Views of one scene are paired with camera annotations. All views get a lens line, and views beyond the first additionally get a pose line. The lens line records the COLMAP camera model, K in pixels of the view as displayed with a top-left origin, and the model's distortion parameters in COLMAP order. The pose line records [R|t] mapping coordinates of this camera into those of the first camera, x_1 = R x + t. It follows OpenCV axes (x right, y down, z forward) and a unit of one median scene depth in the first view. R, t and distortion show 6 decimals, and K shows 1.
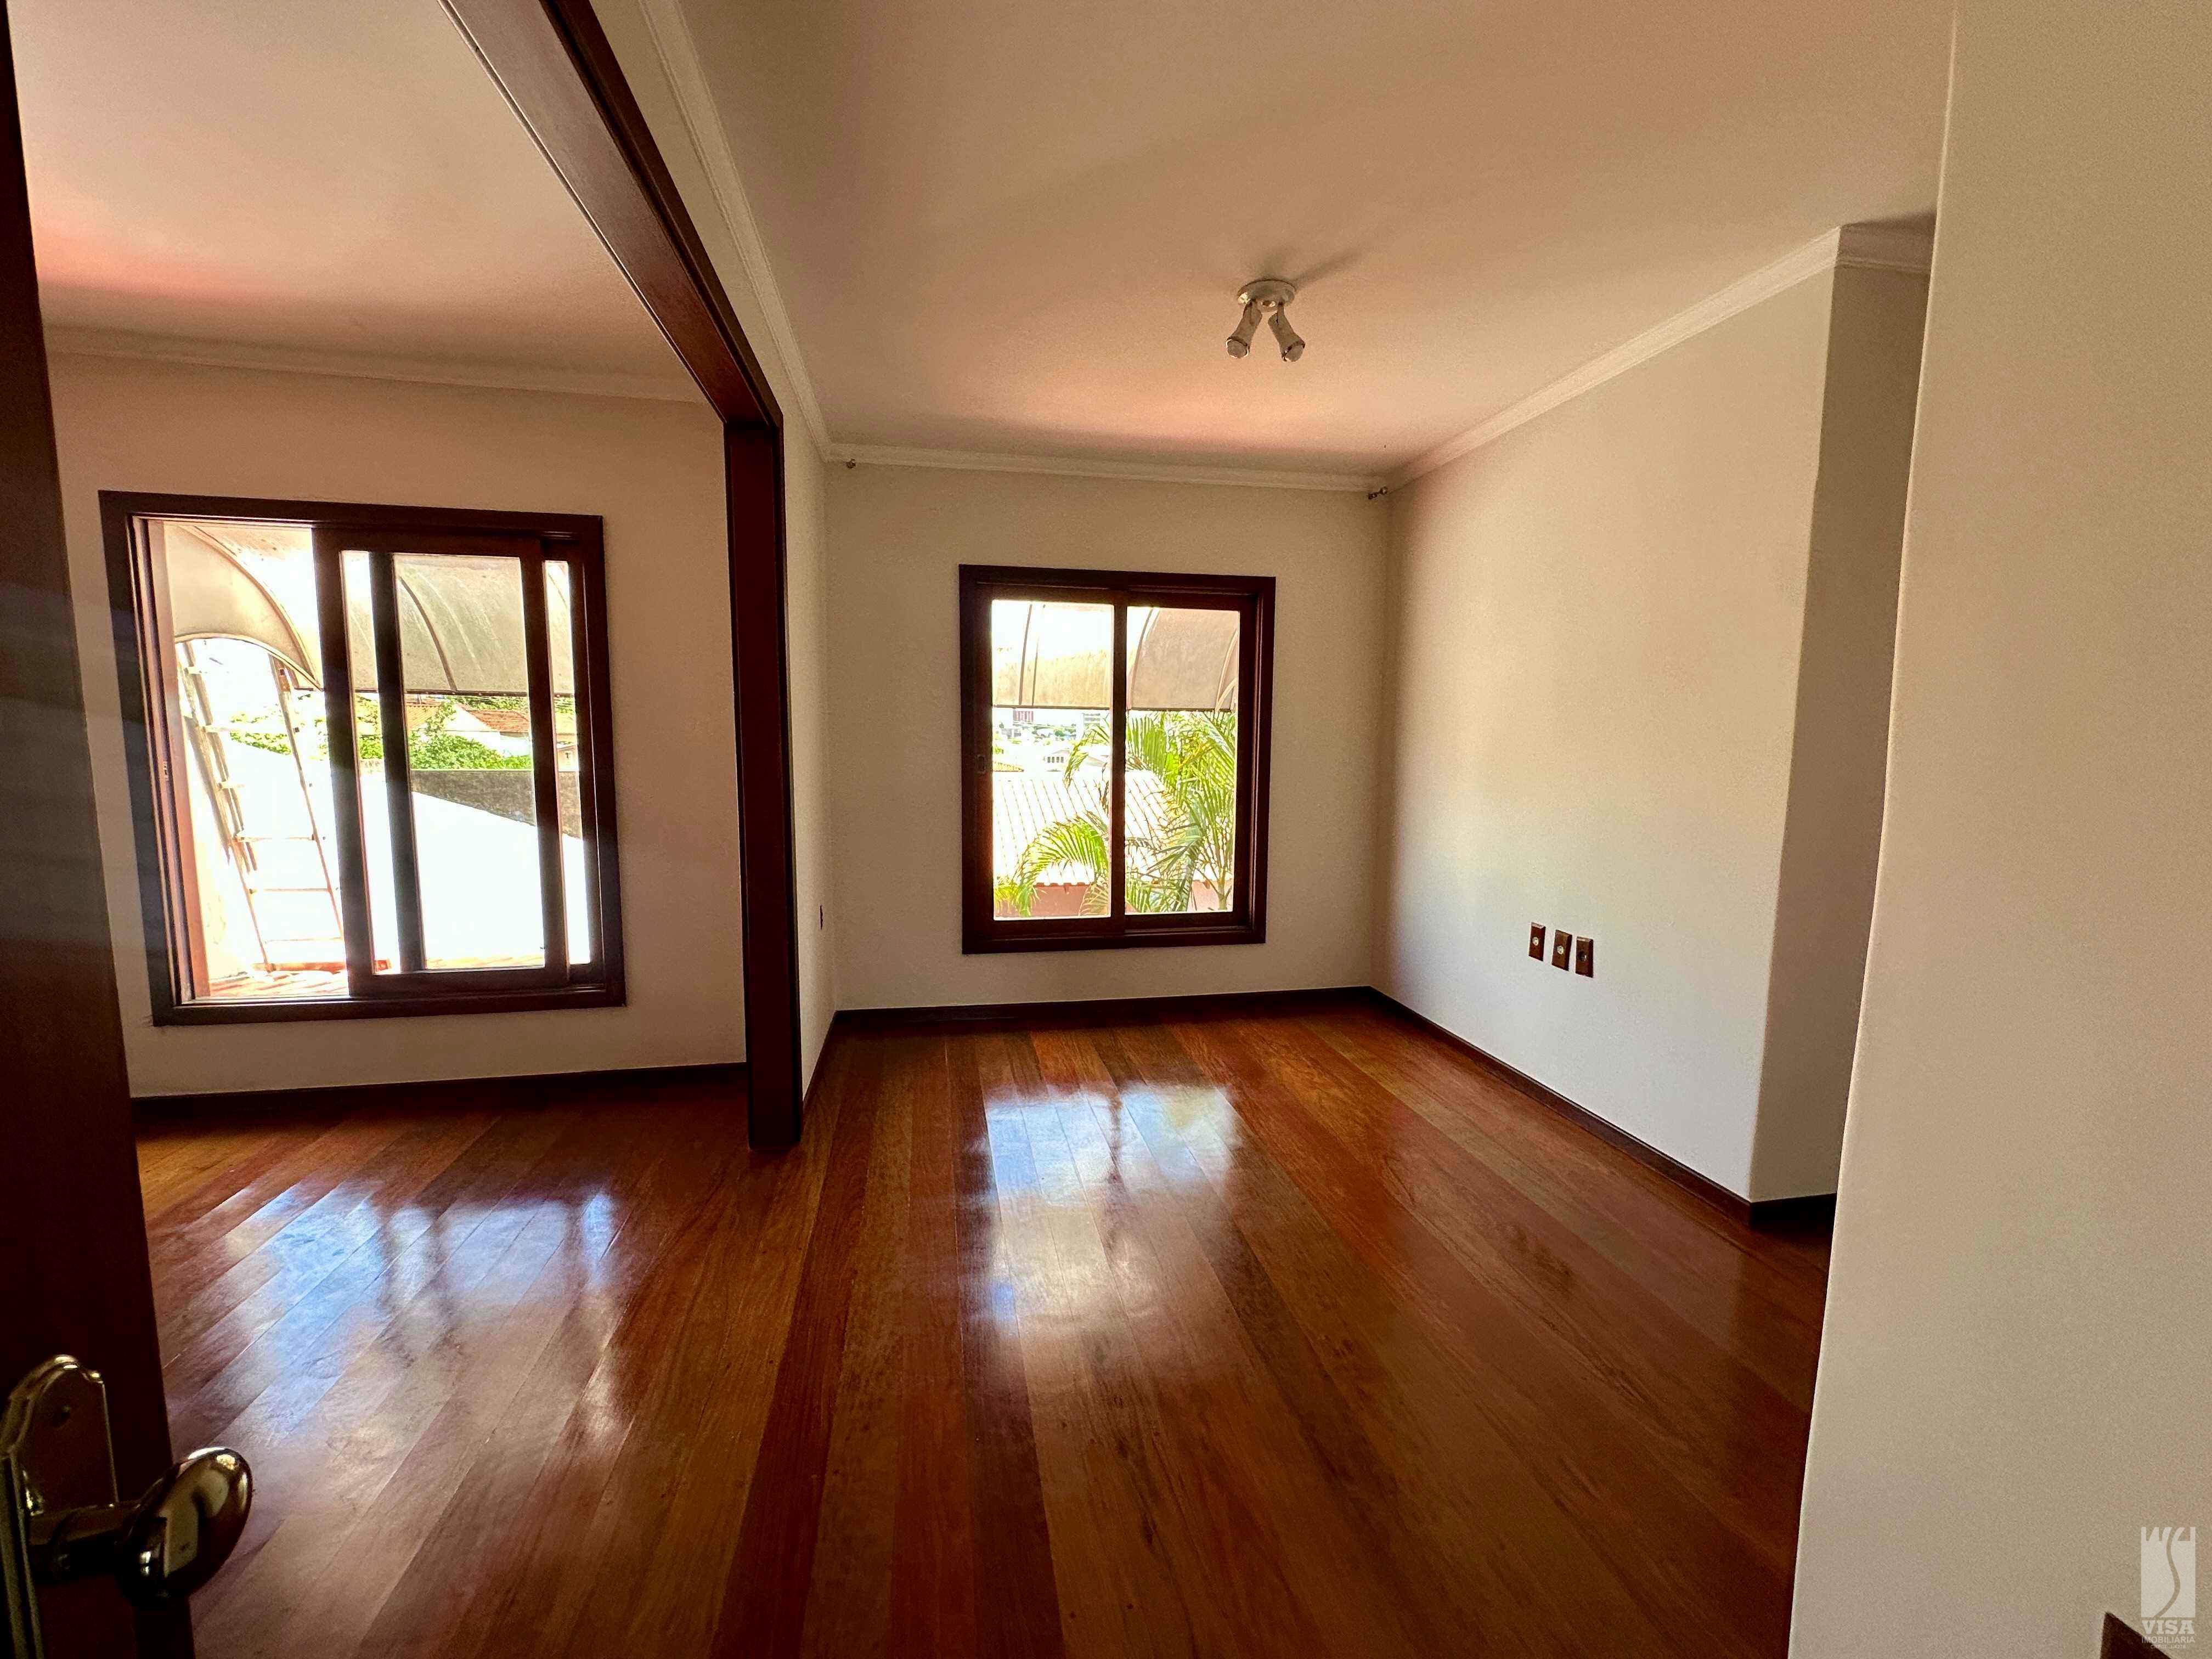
lens RADIAL K [[886.9, 0, 1105.0], [0, 886.9, 830.3], [0, 0, 1]] dist [-0.008877, 0.000055]
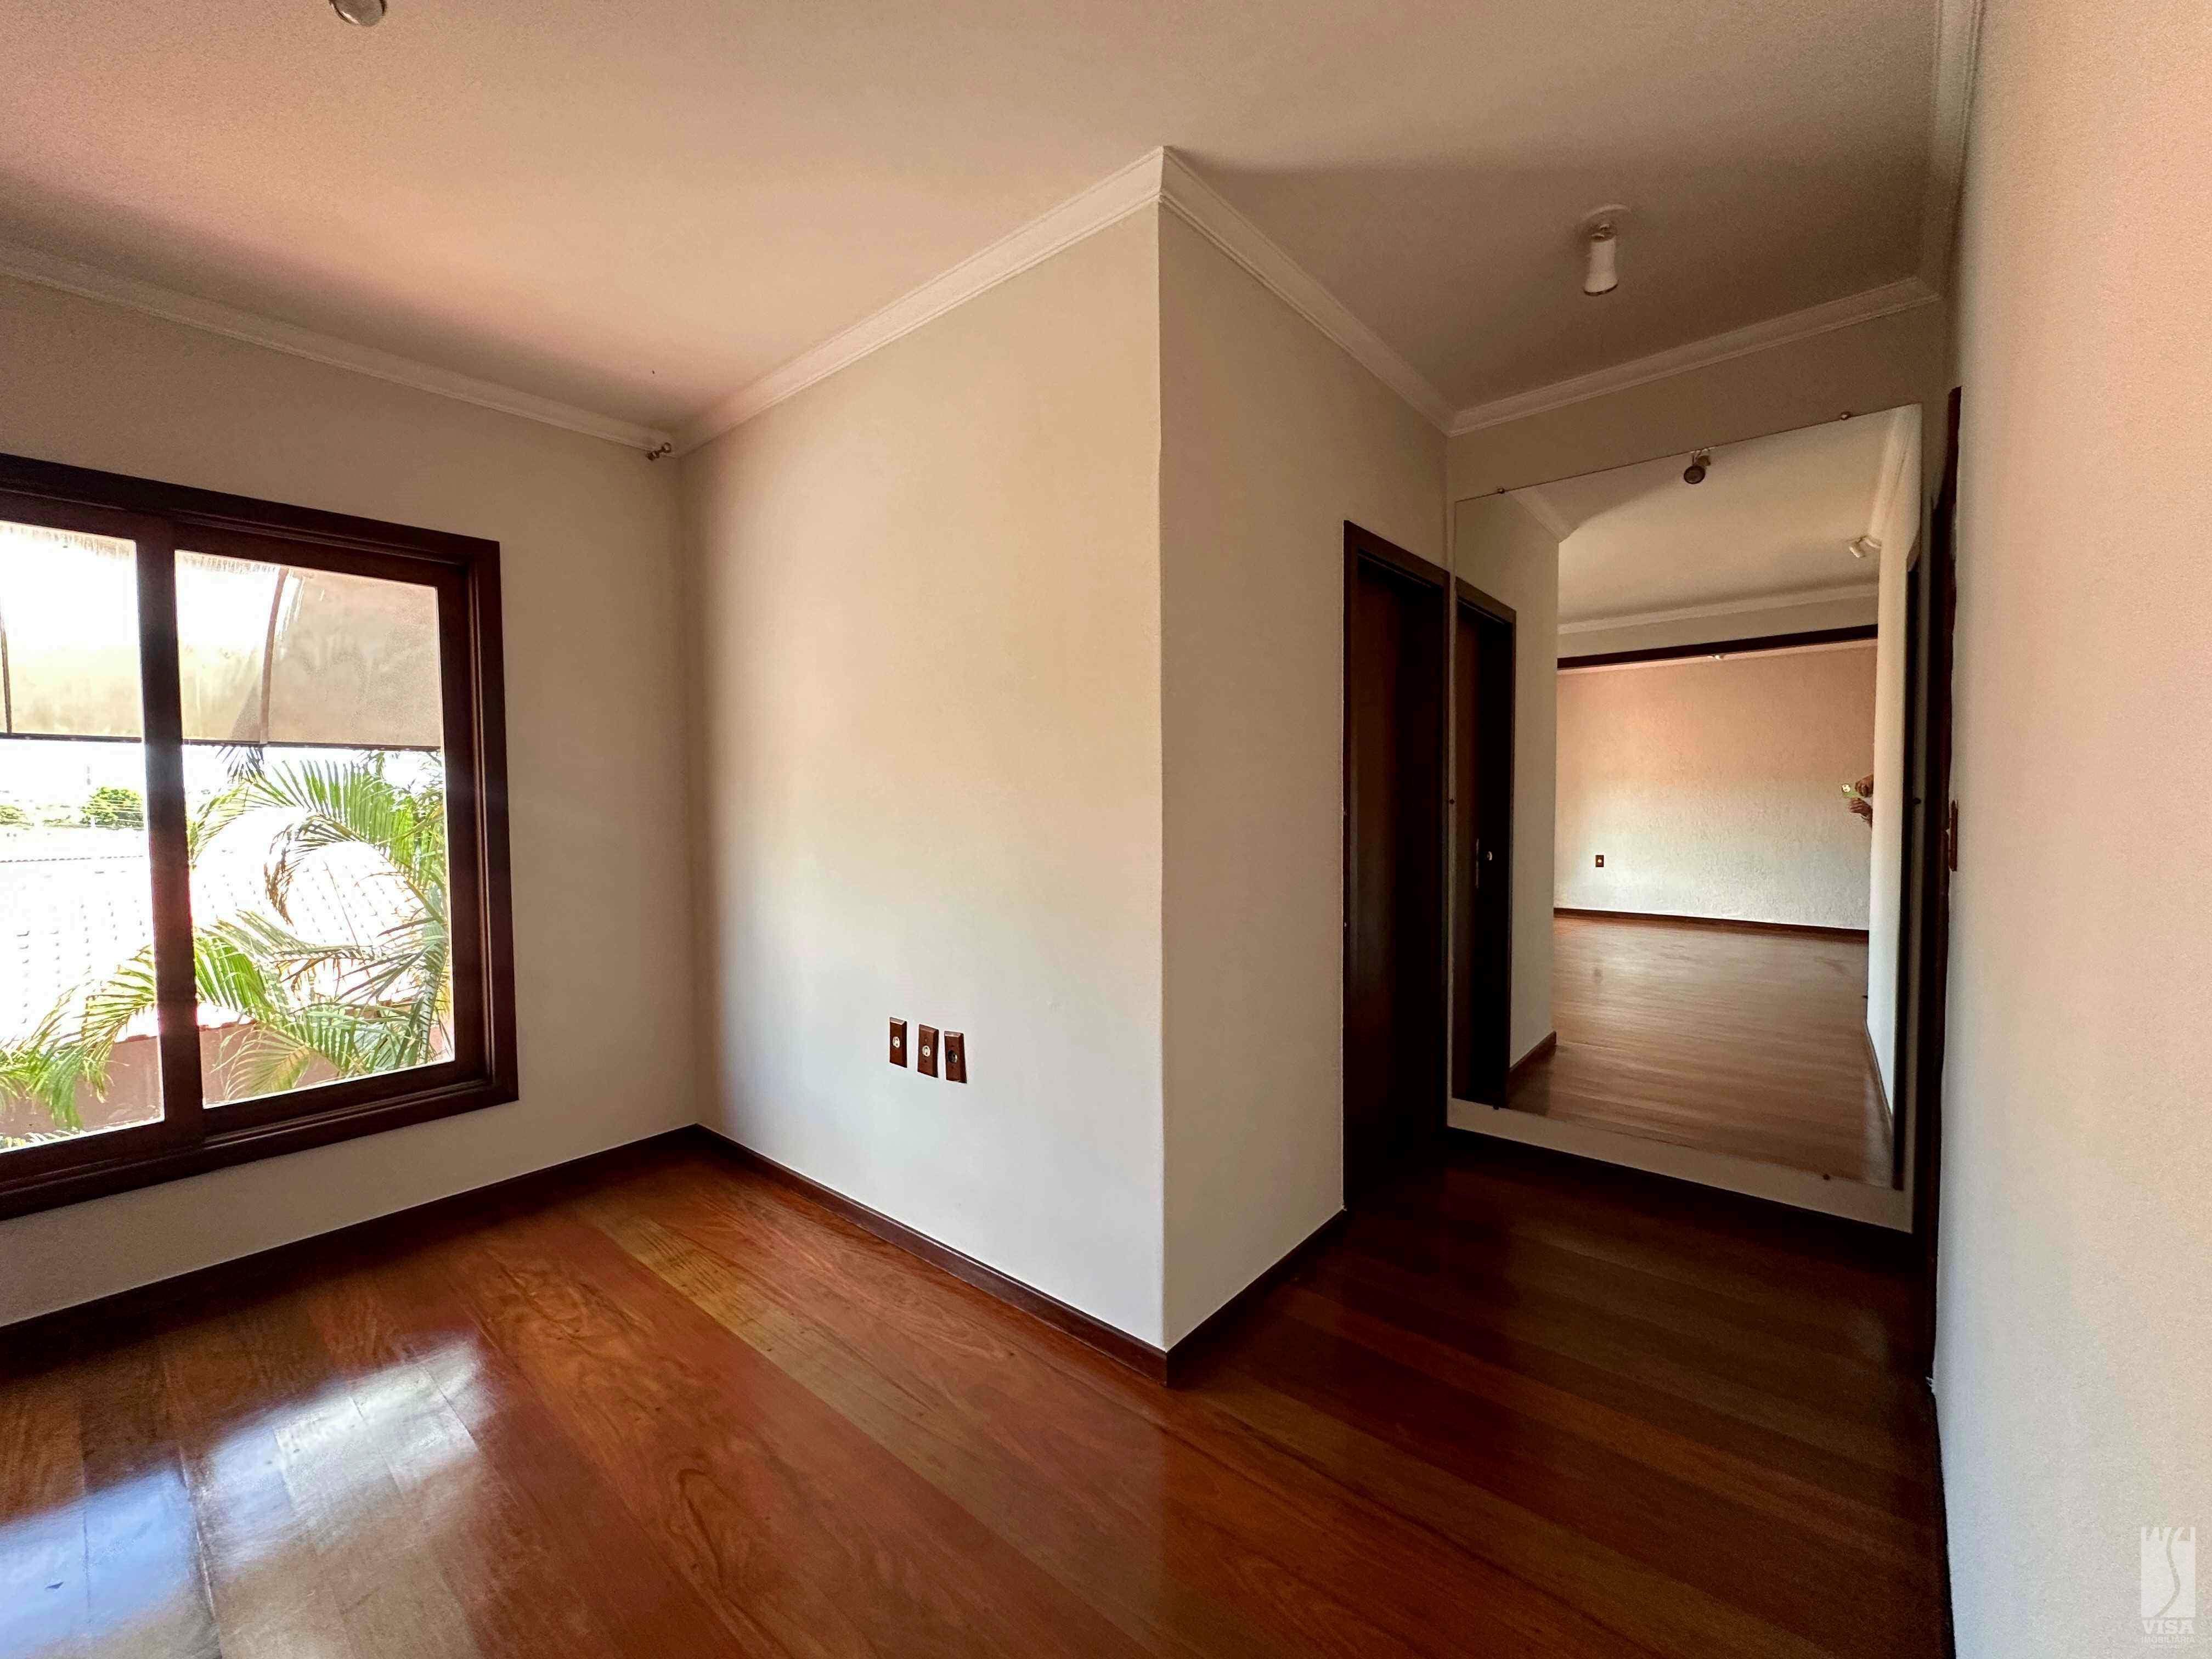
lens RADIAL K [[886.9, 0, 1106.9], [0, 886.9, 828.5], [0, 0, 1]] dist [-0.008877, 0.000055]
pose [[0.780193, -0.041449, 0.624165, 0.148032], [0.082580, 0.995894, -0.037089, -0.012986], [-0.620065, 0.080480, 0.780412, 0.257866]]
